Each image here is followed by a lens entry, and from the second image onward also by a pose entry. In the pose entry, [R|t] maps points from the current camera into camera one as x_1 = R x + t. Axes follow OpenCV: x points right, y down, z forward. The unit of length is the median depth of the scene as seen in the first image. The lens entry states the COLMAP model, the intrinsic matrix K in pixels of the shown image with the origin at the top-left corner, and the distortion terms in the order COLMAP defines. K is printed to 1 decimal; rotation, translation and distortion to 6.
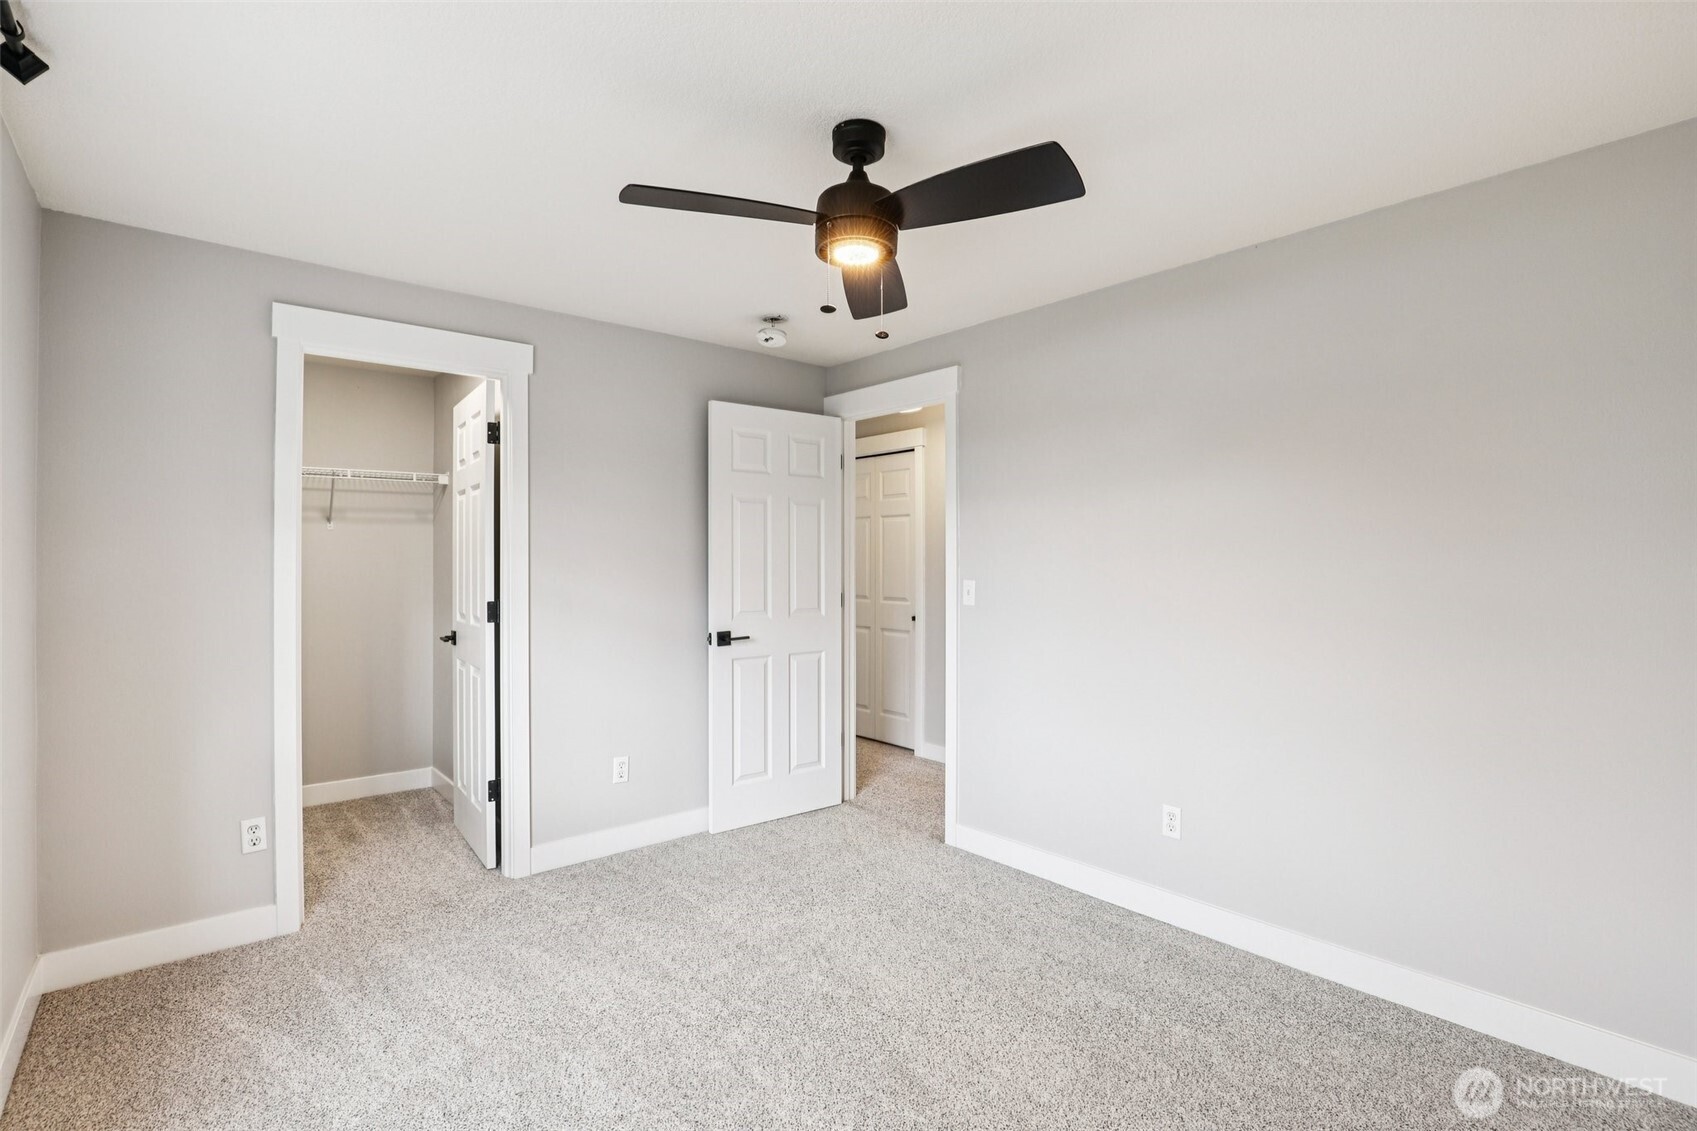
lens RADIAL K [[781.6, 0, 862.9], [0, 781.6, 562.2], [0, 0, 1]] dist [-0.033965, 0.005329]
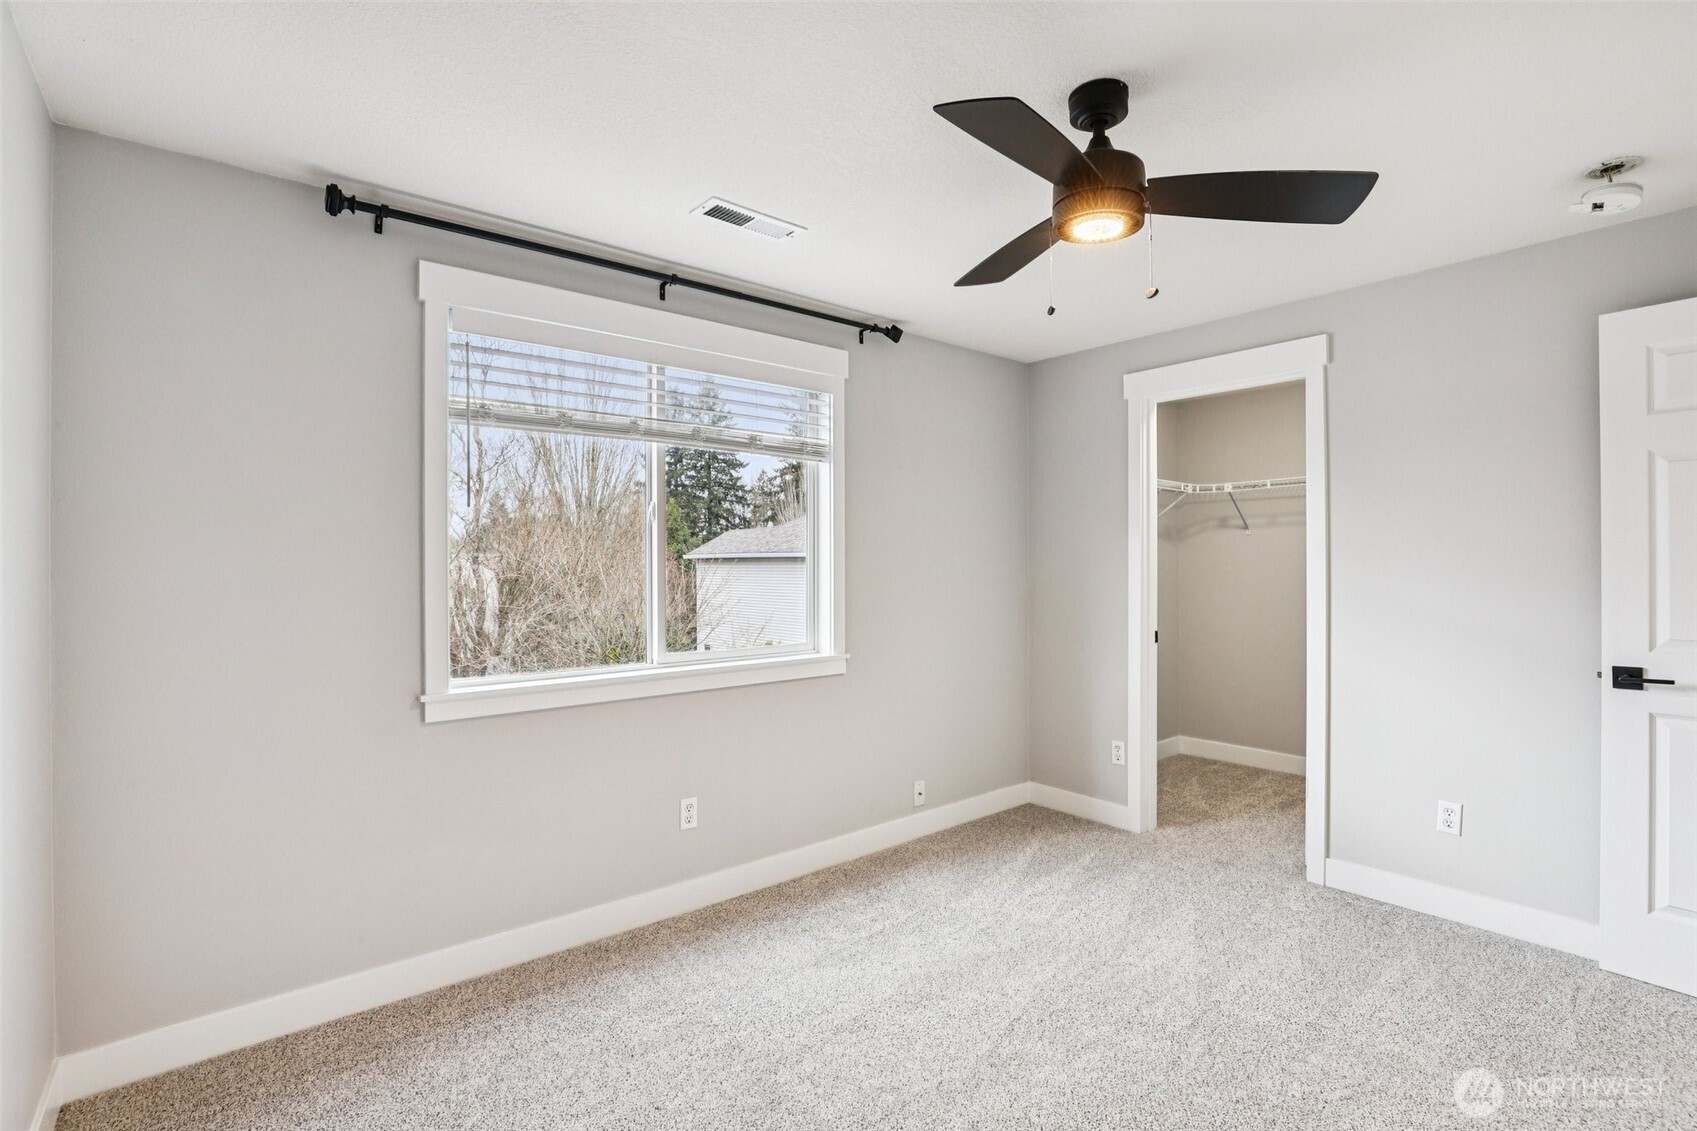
lens RADIAL K [[826.8, 0, 863.4], [0, 826.8, 568.6], [0, 0, 1]] dist [-0.002312, -0.001403]
pose [[-0.024250, 0.007704, -0.999676, 0.605099], [0.004760, 0.999960, 0.007591, -0.000744], [0.999695, -0.004574, -0.024286, 0.450673]]
